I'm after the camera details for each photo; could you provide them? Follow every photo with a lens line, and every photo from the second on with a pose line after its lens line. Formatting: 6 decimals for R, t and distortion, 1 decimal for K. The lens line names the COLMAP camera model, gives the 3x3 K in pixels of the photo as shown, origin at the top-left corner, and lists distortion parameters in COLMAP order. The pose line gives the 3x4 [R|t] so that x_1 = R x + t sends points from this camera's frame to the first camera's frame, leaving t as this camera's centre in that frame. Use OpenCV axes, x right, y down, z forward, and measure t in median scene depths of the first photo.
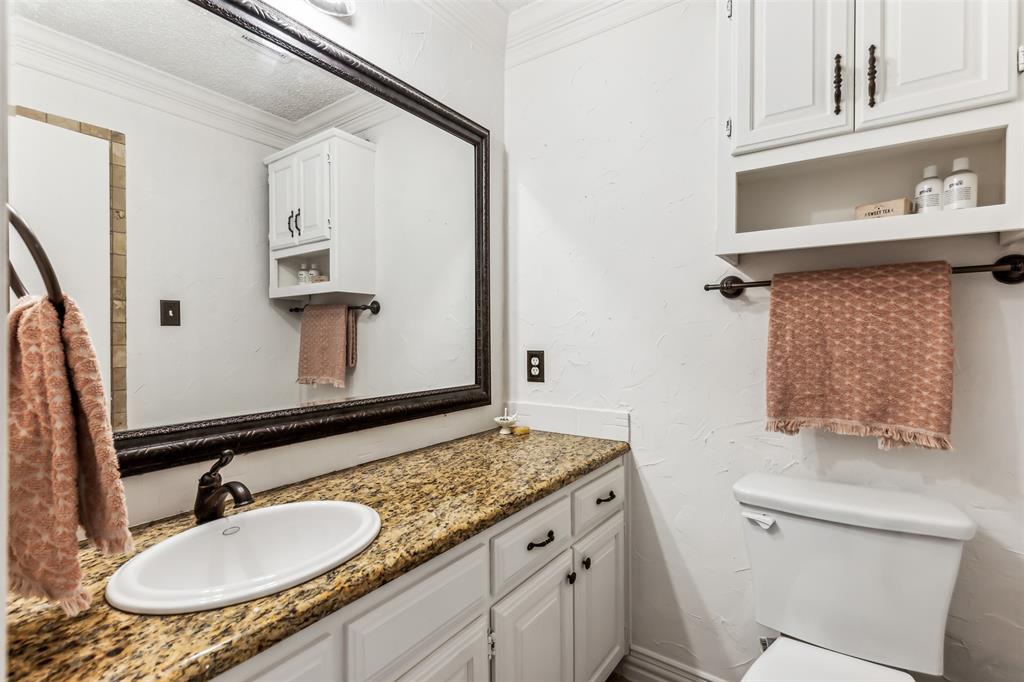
lens RADIAL K [[468.5, 0, 521.3], [0, 468.5, 344.1], [0, 0, 1]] dist [0.006149, -0.002349]
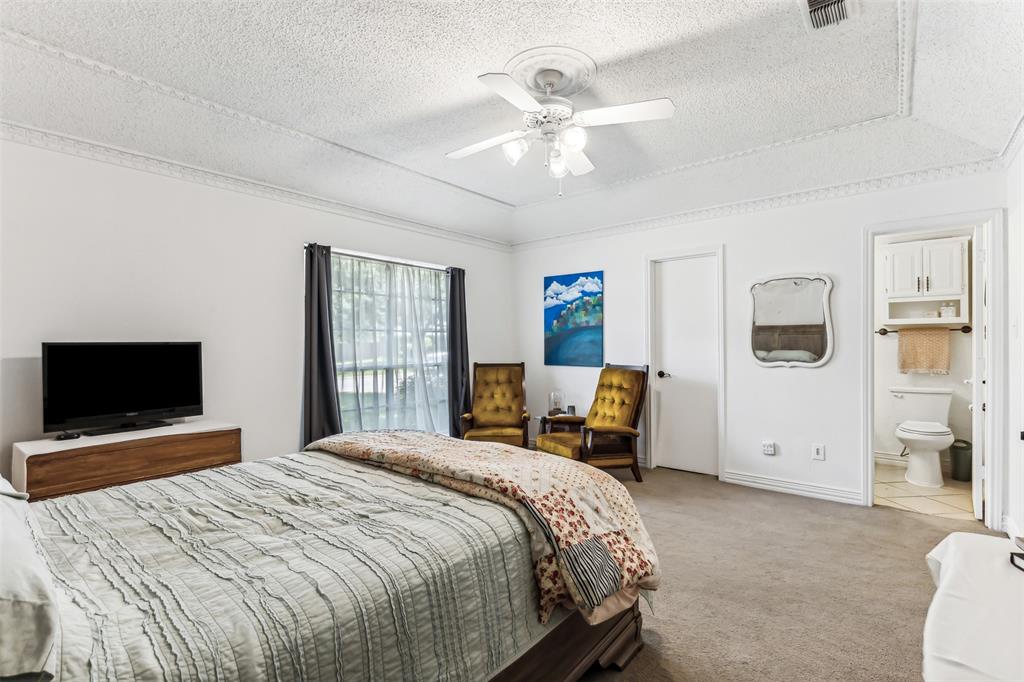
lens RADIAL K [[468.5, 0, 504.5], [0, 468.5, 344.2], [0, 0, 1]] dist [0.006149, -0.002349]
pose [[0.995633, -0.005292, -0.093200, -2.286864], [0.004135, 0.999912, -0.012605, -0.003894], [0.093259, 0.012164, 0.995568, -3.065557]]
